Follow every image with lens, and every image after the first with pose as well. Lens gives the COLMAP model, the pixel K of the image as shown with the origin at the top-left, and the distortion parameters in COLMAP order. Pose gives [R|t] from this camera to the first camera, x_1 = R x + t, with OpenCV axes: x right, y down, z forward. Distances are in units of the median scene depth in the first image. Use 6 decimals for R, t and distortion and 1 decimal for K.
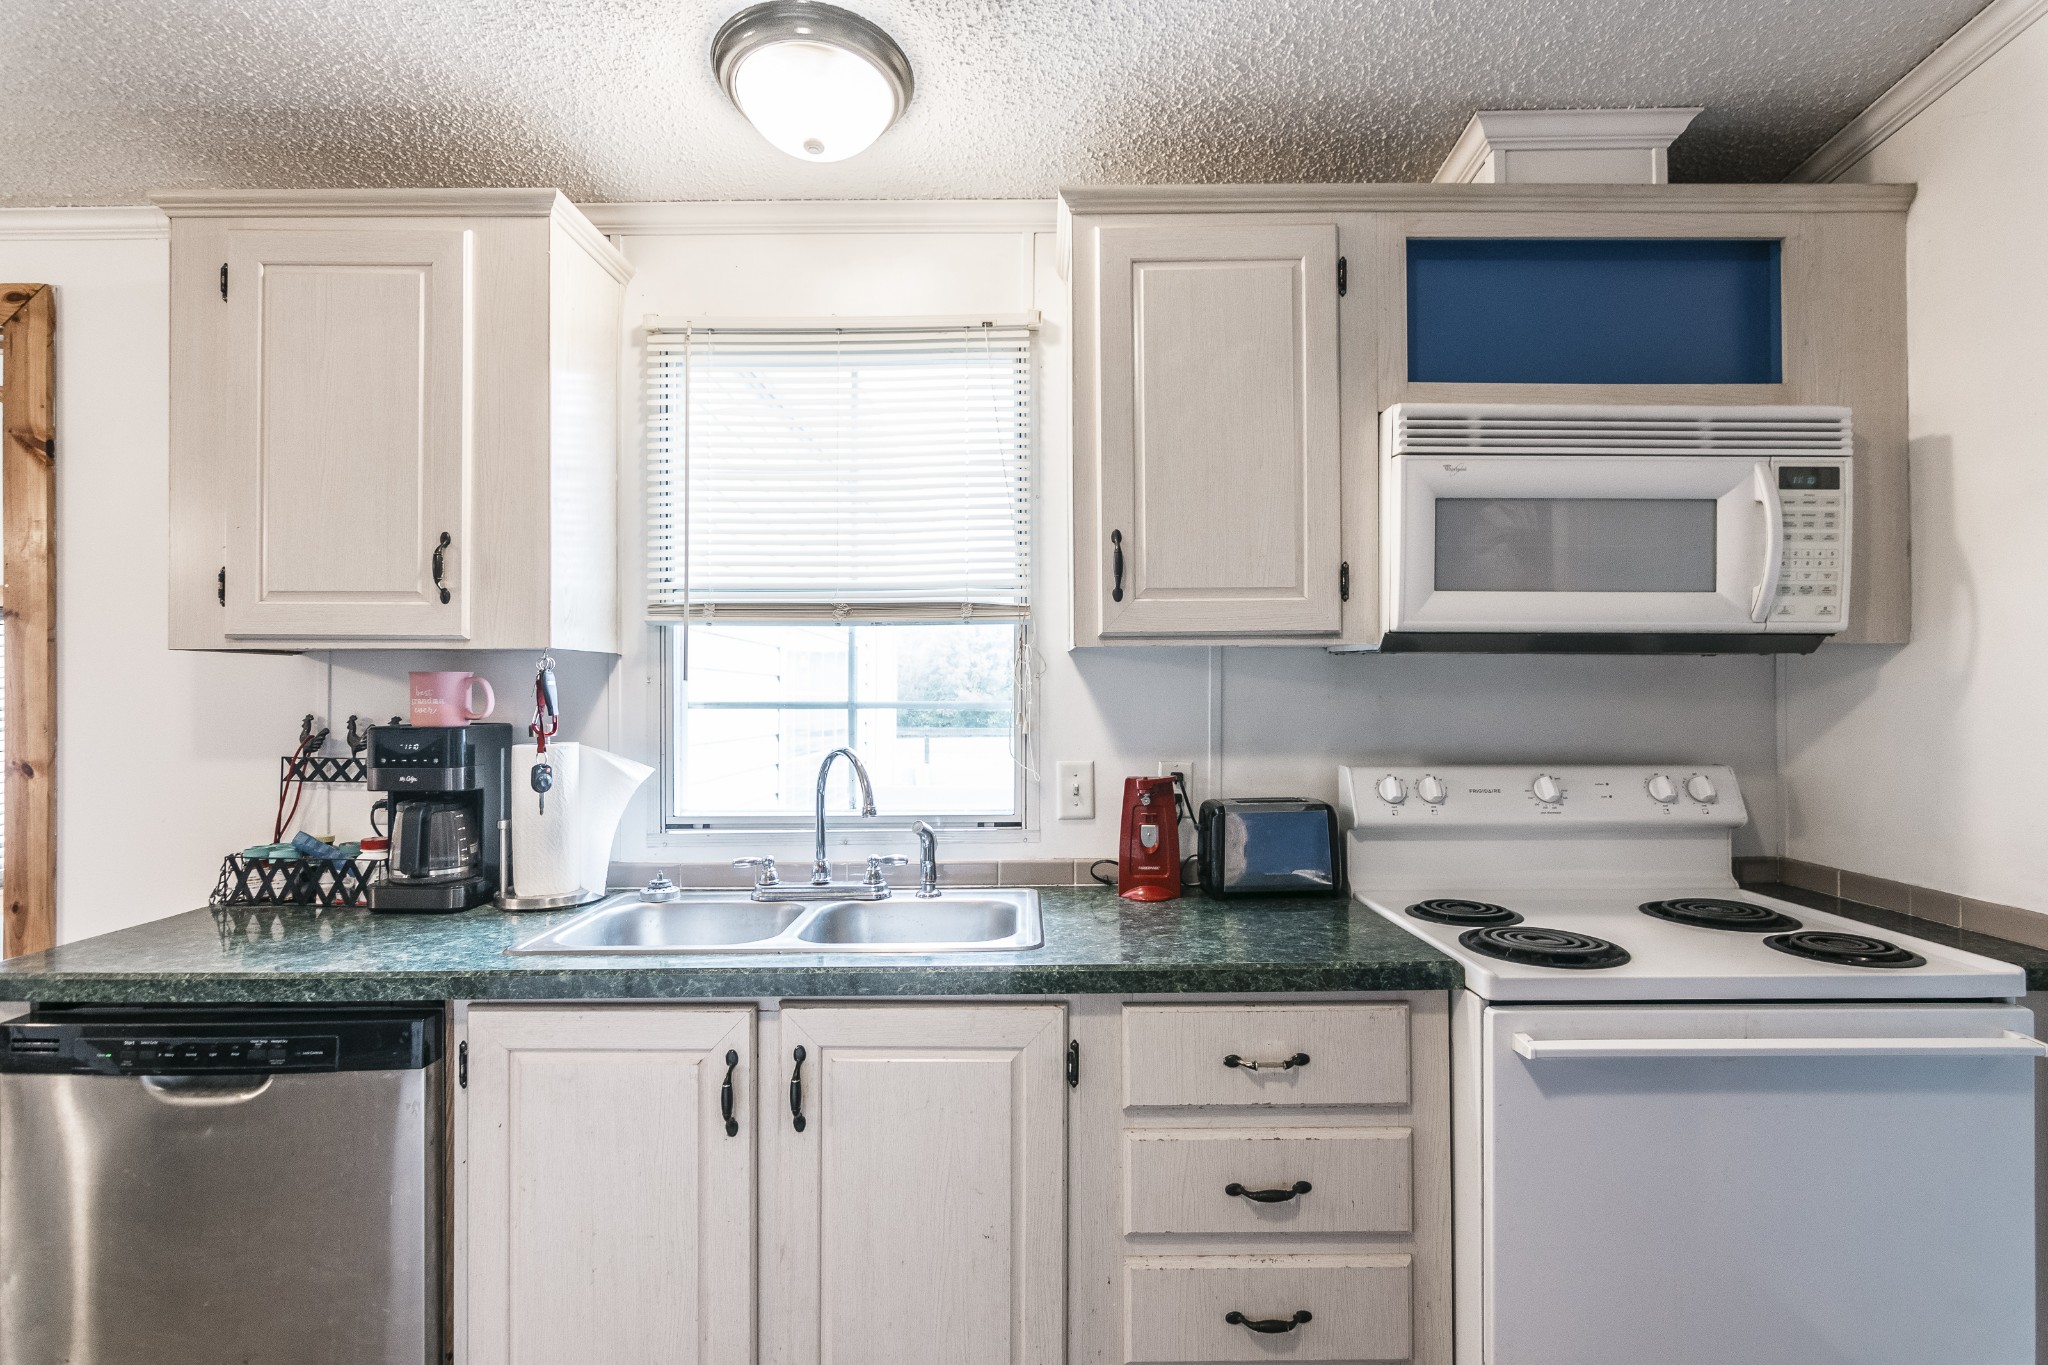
lens RADIAL K [[992.3, 0, 1029.9], [0, 992.3, 682.8], [0, 0, 1]] dist [-0.000540, -0.007906]
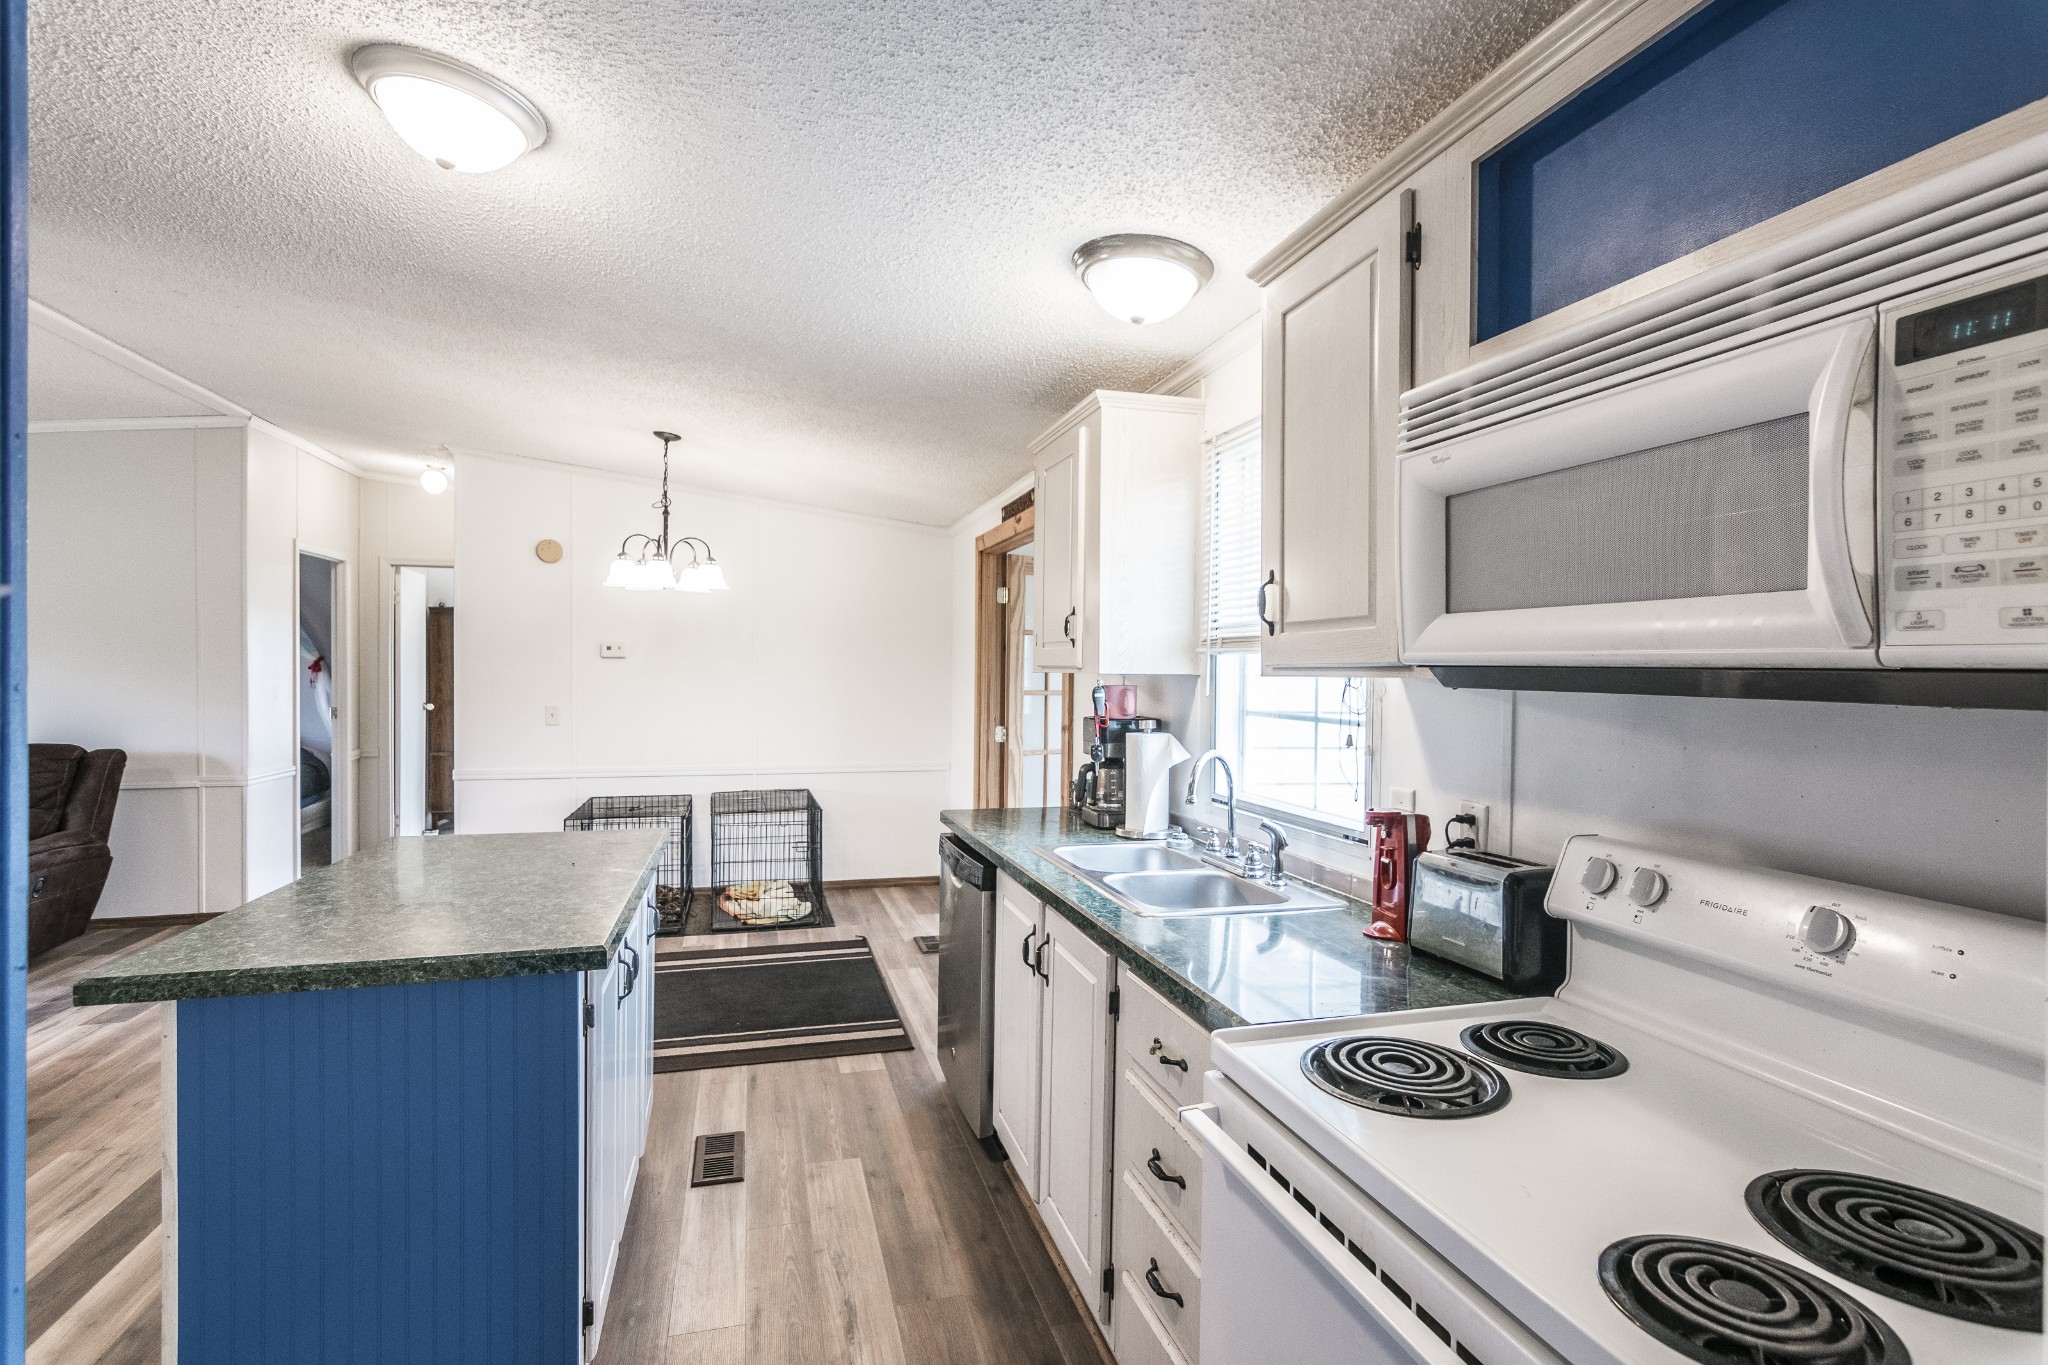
lens RADIAL K [[992.3, 0, 1029.9], [0, 992.3, 682.8], [0, 0, 1]] dist [-0.000540, -0.007906]
pose [[0.272848, 0.018410, -0.961881, 1.087608], [-0.007063, 0.999828, 0.017133, -0.048385], [0.962031, 0.002119, 0.272931, 0.463726]]
